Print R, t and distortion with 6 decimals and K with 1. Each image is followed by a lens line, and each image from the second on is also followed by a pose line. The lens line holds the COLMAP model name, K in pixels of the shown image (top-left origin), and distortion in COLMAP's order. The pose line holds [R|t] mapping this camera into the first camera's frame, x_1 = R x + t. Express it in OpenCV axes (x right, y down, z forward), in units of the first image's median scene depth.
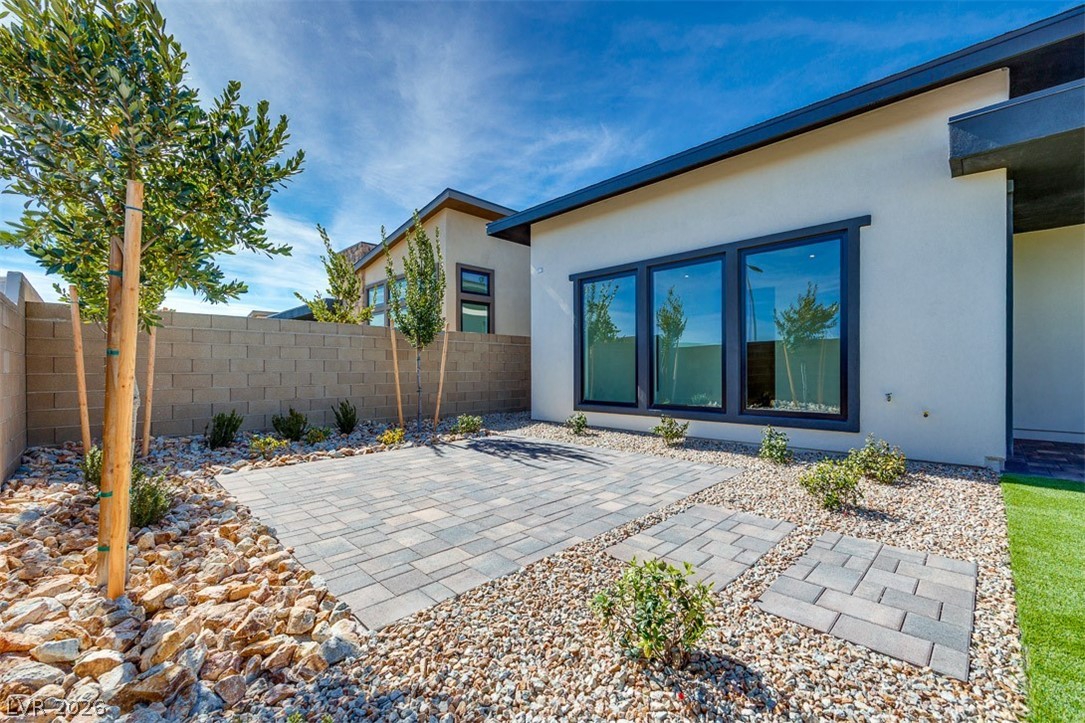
lens RADIAL K [[441.3, 0, 545.1], [0, 441.3, 365.3], [0, 0, 1]] dist [0.000535, -0.000024]
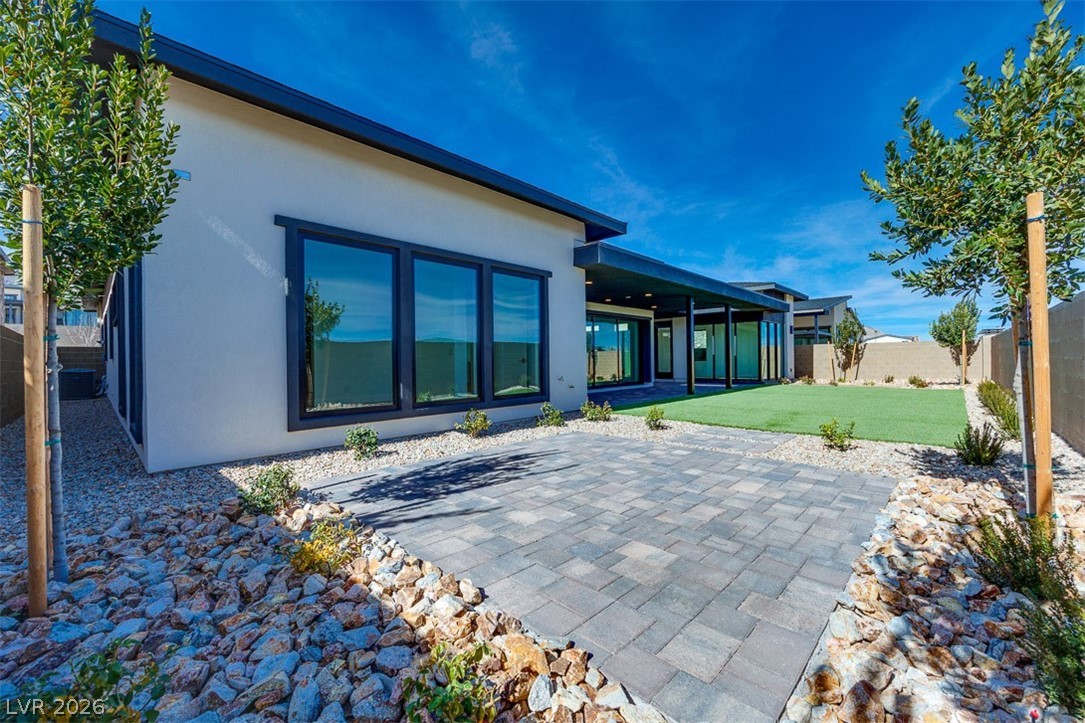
lens RADIAL K [[441.3, 0, 545.1], [0, 441.3, 365.3], [0, 0, 1]] dist [0.000535, -0.000024]
pose [[-0.024992, -0.010438, 0.999633, -0.912616], [0.000886, 0.999945, 0.010463, 0.000995], [-0.999687, 0.001147, -0.024981, 1.009518]]
